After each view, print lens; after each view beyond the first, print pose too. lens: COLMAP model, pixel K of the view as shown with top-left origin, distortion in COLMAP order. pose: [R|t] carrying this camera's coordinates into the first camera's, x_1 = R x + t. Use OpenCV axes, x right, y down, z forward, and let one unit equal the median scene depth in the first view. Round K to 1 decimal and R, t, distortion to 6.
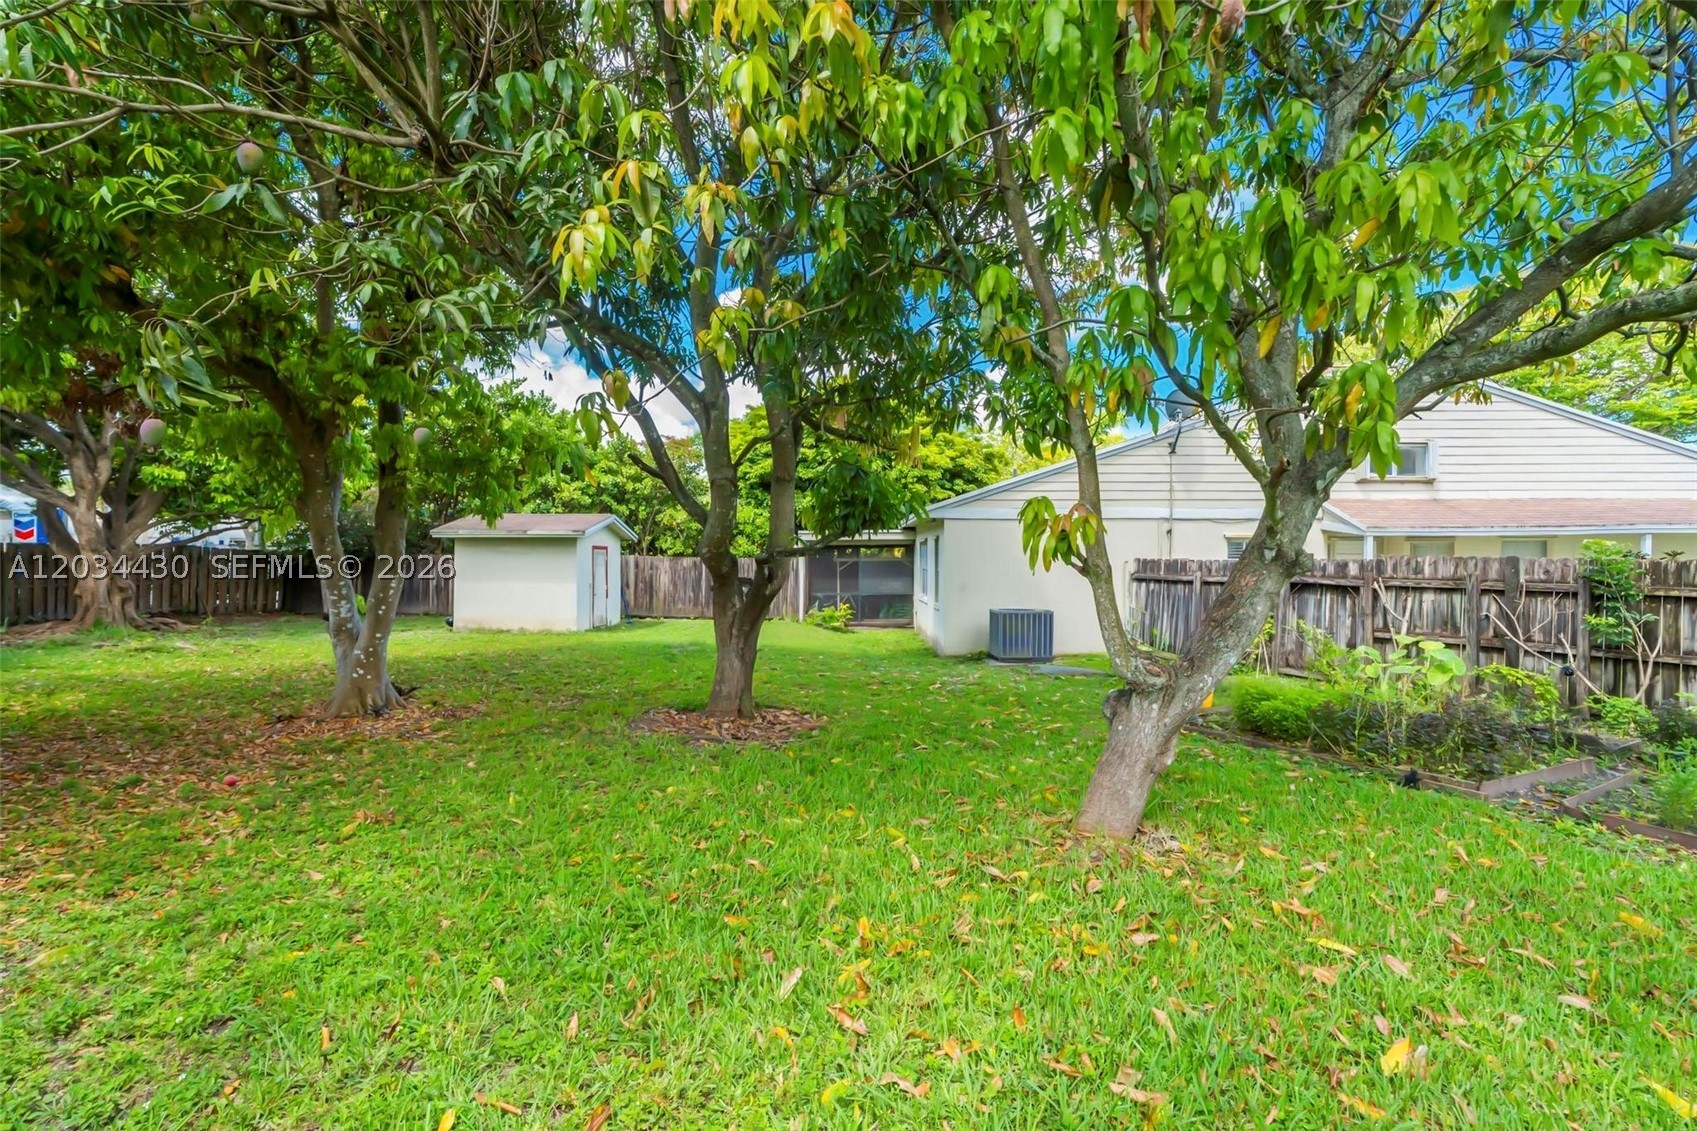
lens RADIAL K [[771.7, 0, 848.5], [0, 771.7, 565.5], [0, 0, 1]] dist [0.016962, 0.000085]
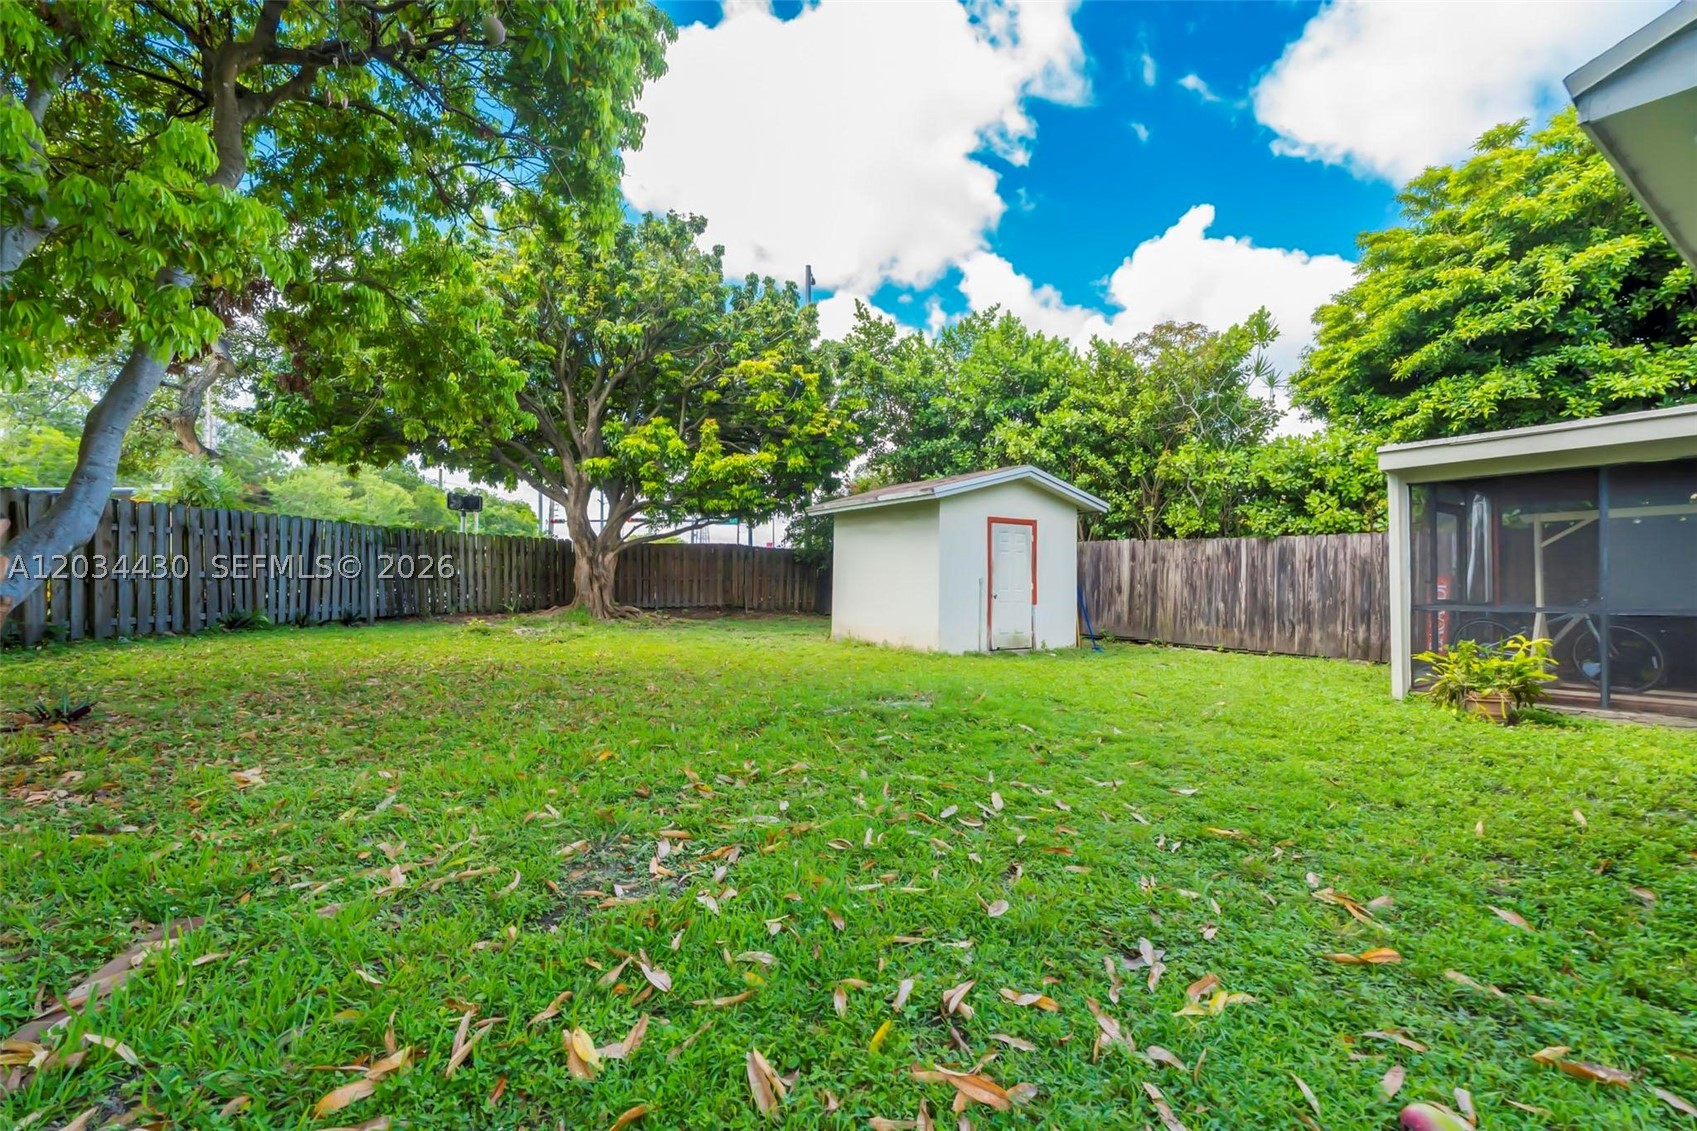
lens RADIAL K [[771.7, 0, 848.5], [0, 771.7, 565.5], [0, 0, 1]] dist [0.016962, 0.000085]
pose [[0.582650, -0.015132, -0.812582, 0.177568], [-0.011851, 0.999562, -0.027112, 0.053168], [0.812637, 0.025426, 0.582215, 0.931909]]
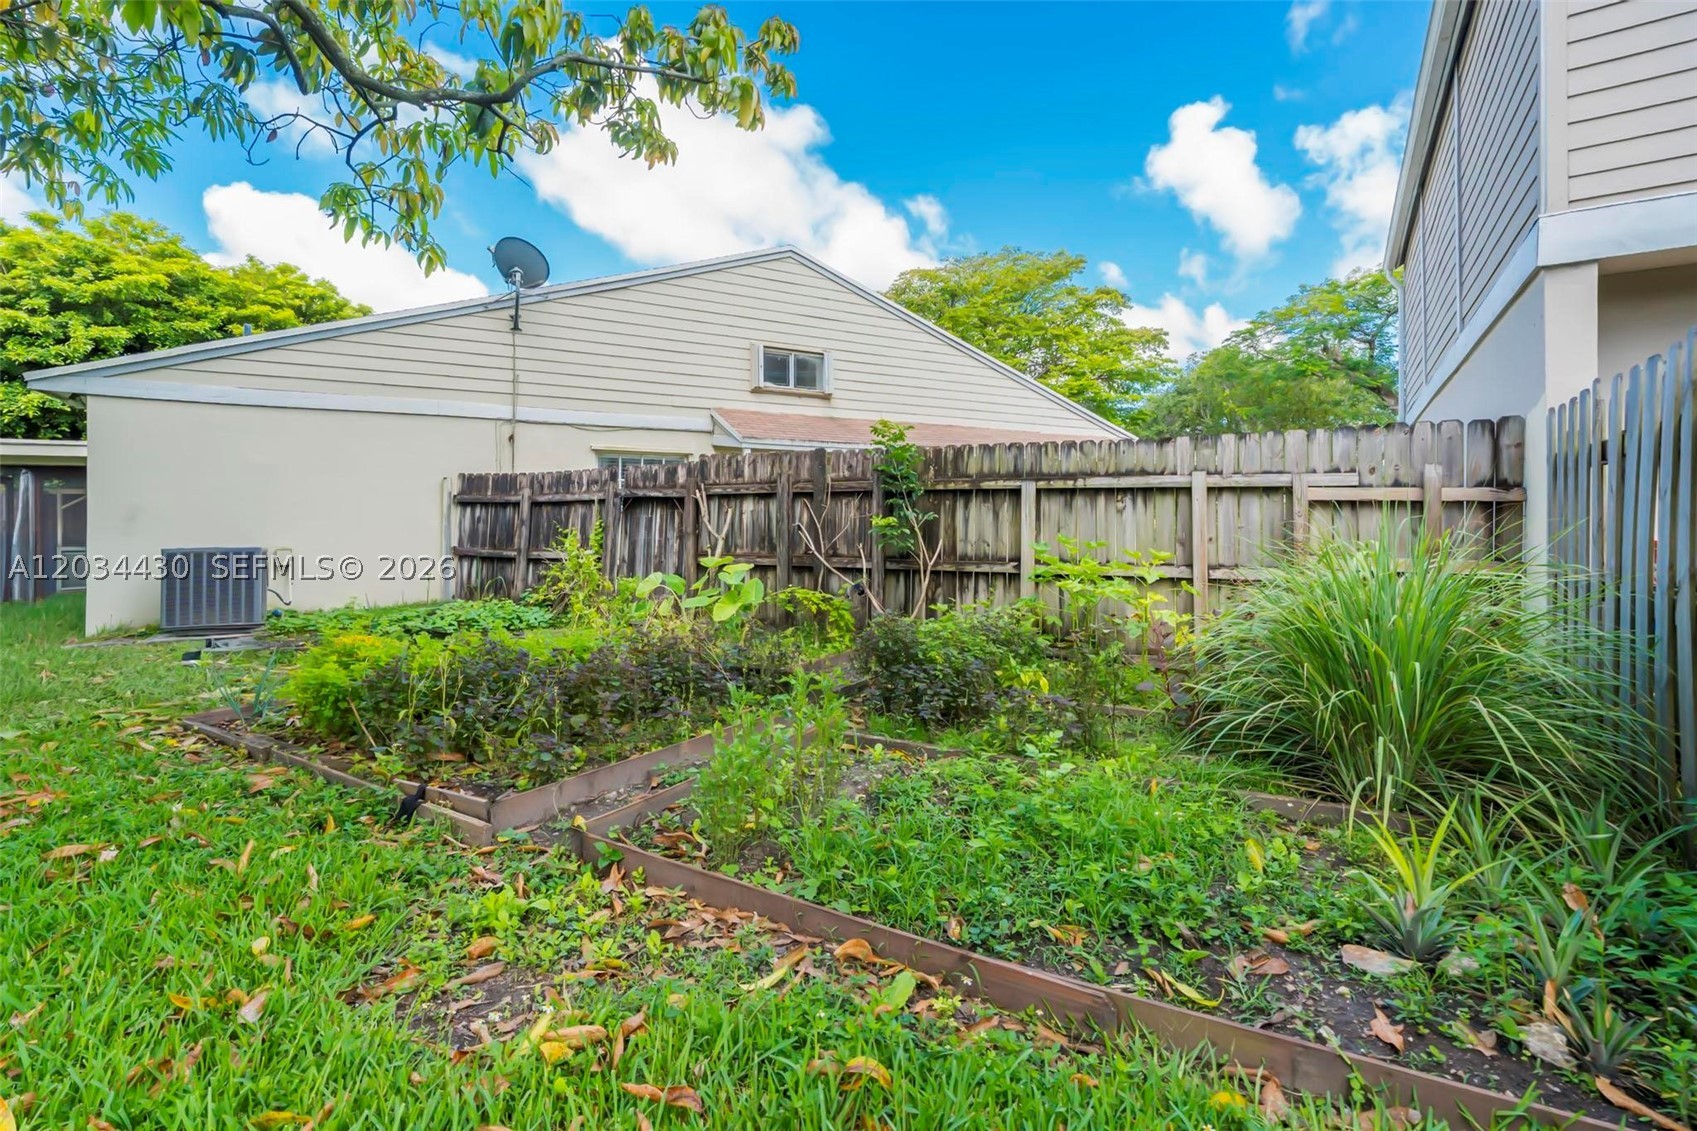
lens RADIAL K [[779.0, 0, 876.4], [0, 779.0, 526.5], [0, 0, 1]] dist [0.000182, -0.000083]
pose [[0.861975, -0.004738, 0.506929, 0.420615], [0.012023, 0.999866, -0.011099, 0.063281], [-0.506808, 0.015662, 0.861916, 0.250068]]
